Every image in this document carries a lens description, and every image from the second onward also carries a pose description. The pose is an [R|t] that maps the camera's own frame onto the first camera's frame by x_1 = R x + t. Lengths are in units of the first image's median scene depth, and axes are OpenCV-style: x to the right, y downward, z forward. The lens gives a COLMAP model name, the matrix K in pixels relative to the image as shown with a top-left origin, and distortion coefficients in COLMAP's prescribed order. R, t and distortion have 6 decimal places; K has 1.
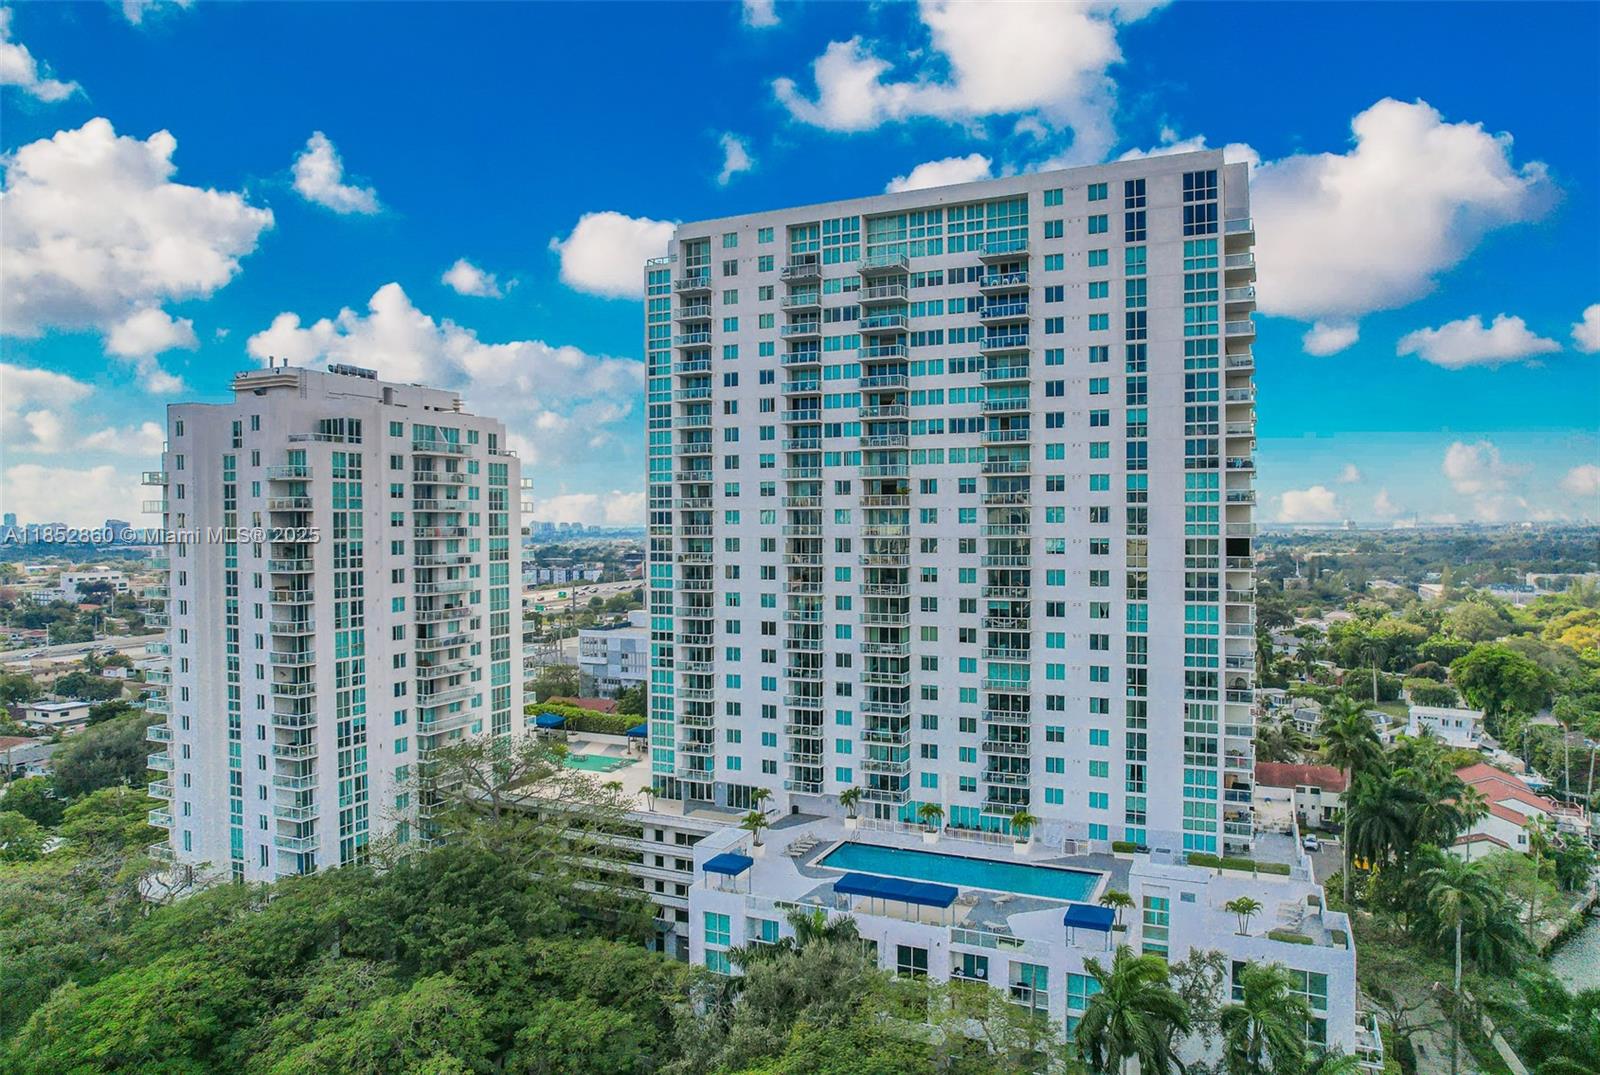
lens RADIAL K [[1039.8, 0, 805.6], [0, 1039.8, 540.2], [0, 0, 1]] dist [-0.052253, 0.020343]
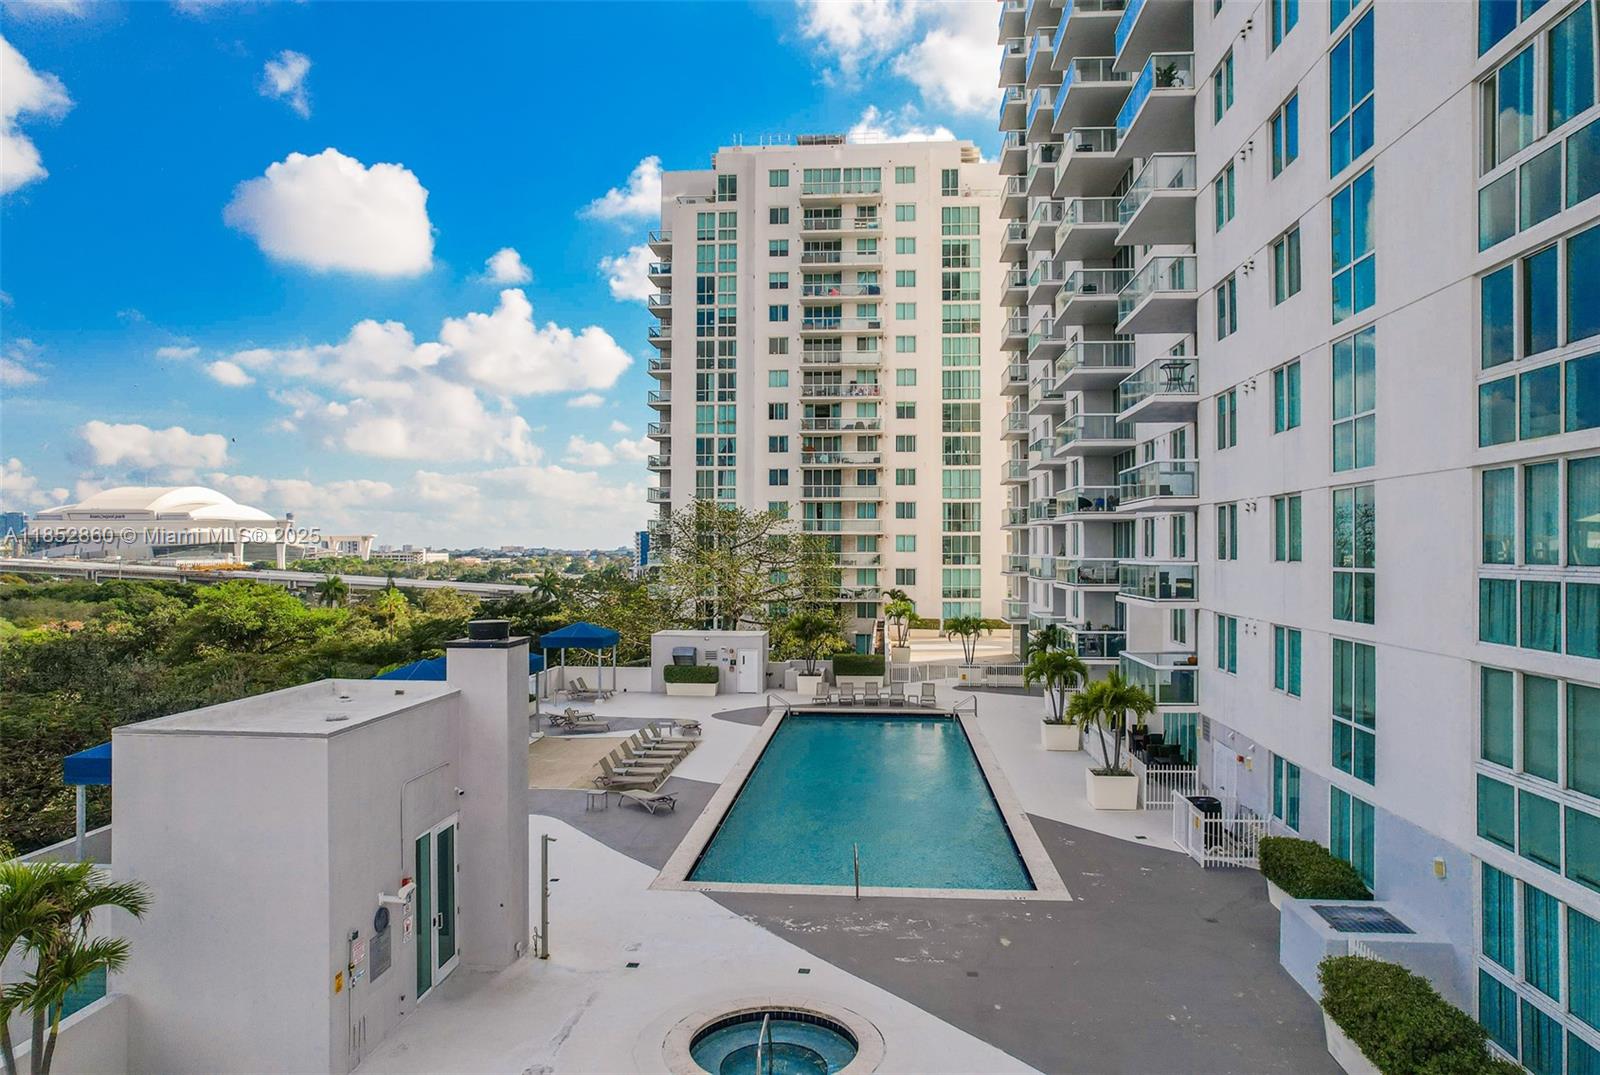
lens RADIAL K [[1039.8, 0, 805.7], [0, 1039.8, 535.4], [0, 0, 1]] dist [-0.052253, 0.020343]
pose [[0.347265, -0.005371, -0.937752, 0.432408], [-0.018483, 0.999750, -0.012571, 0.206766], [0.937585, 0.021698, 0.347079, 0.734158]]
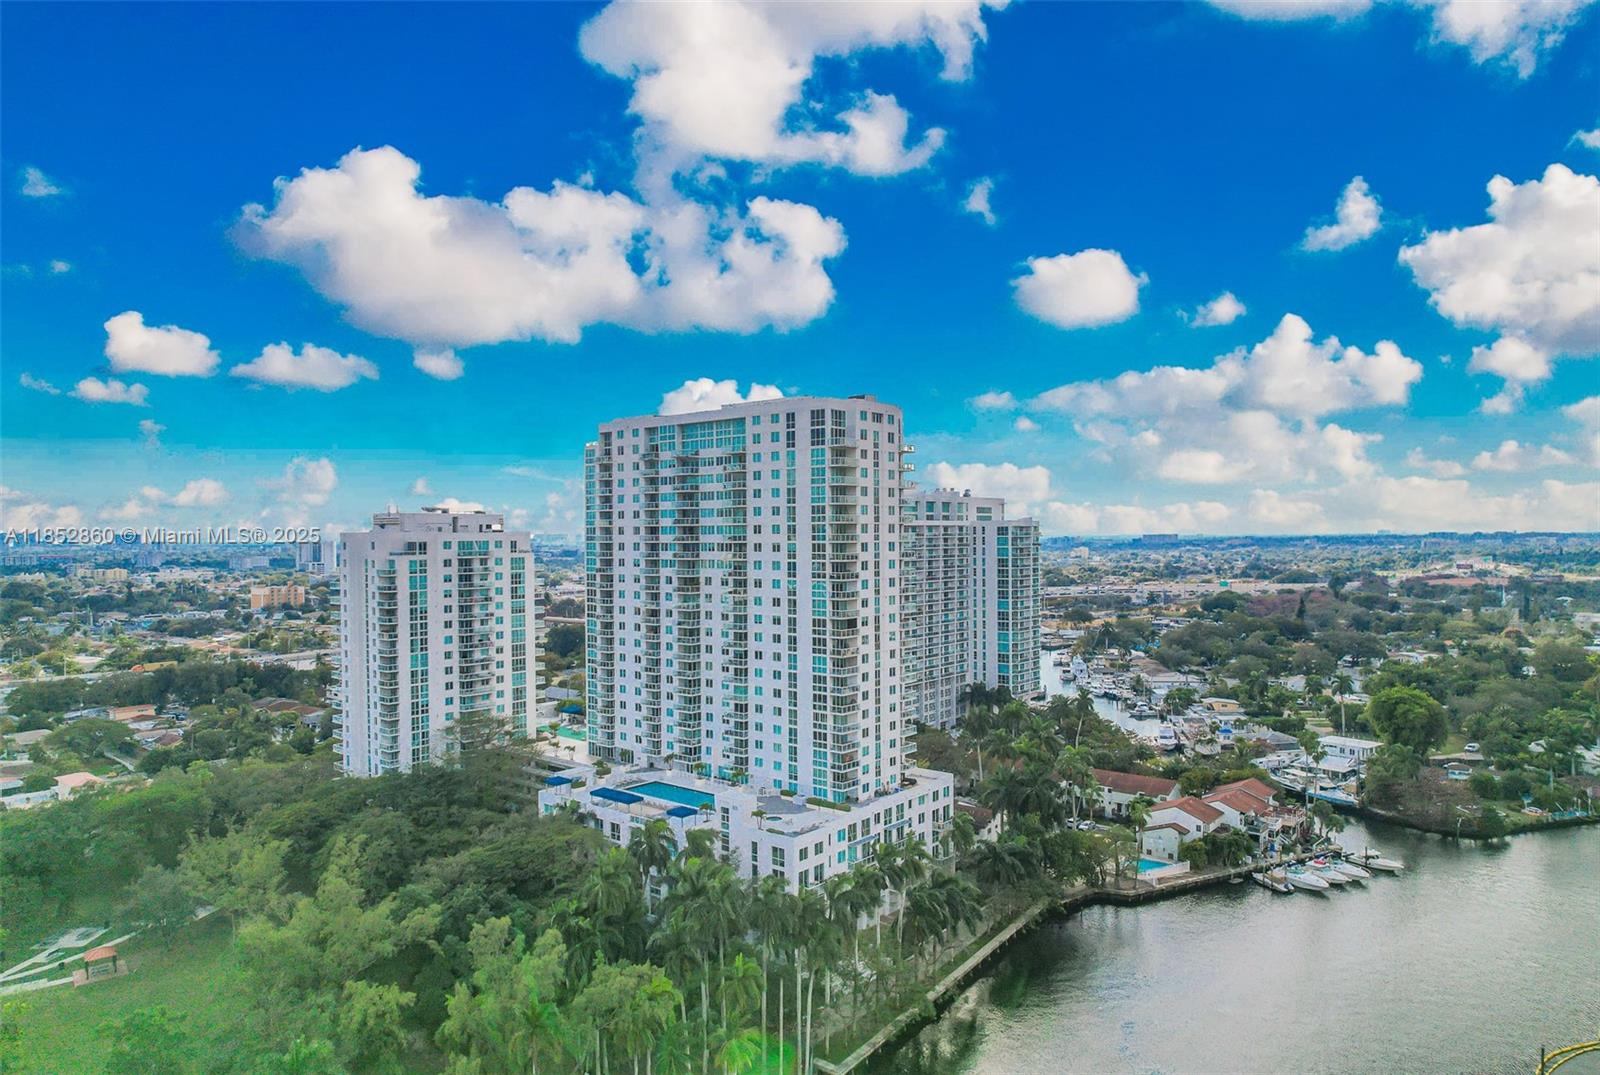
lens RADIAL K [[1039.8, 0, 804.6], [0, 1039.8, 541.8], [0, 0, 1]] dist [-0.052253, 0.020343]
pose [[0.962326, 0.001760, -0.271894, 0.734845], [-0.003703, 0.999971, -0.006636, -0.105405], [0.271875, 0.007393, 0.962304, -0.620309]]
